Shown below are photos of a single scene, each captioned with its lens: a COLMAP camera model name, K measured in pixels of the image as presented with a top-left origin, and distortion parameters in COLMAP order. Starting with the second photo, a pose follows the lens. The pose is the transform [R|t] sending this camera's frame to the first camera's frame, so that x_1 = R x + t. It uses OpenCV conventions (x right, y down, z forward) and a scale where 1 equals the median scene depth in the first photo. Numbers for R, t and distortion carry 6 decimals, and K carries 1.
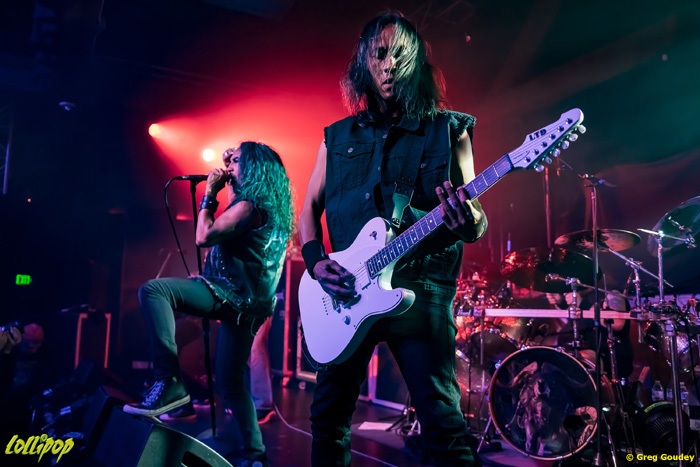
lens RADIAL K [[707.5, 0, 344.1], [0, 707.5, 232.5], [0, 0, 1]] dist [0.027841, 0.000000]
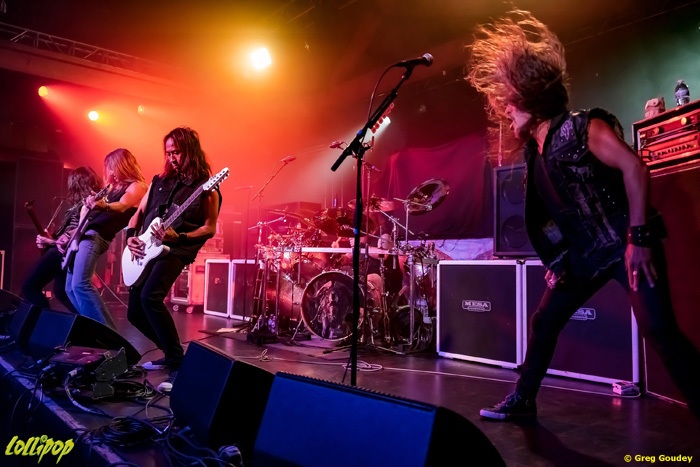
lens RADIAL K [[599.5, 0, 354.6], [0, 599.5, 238.1], [0, 0, 1]] dist [0.021993, 0.001119]
pose [[0.973866, 0.014919, 0.226632, 0.019875], [-0.034596, 0.995941, 0.083100, -0.022653], [-0.224472, -0.088768, 0.970429, -0.277992]]
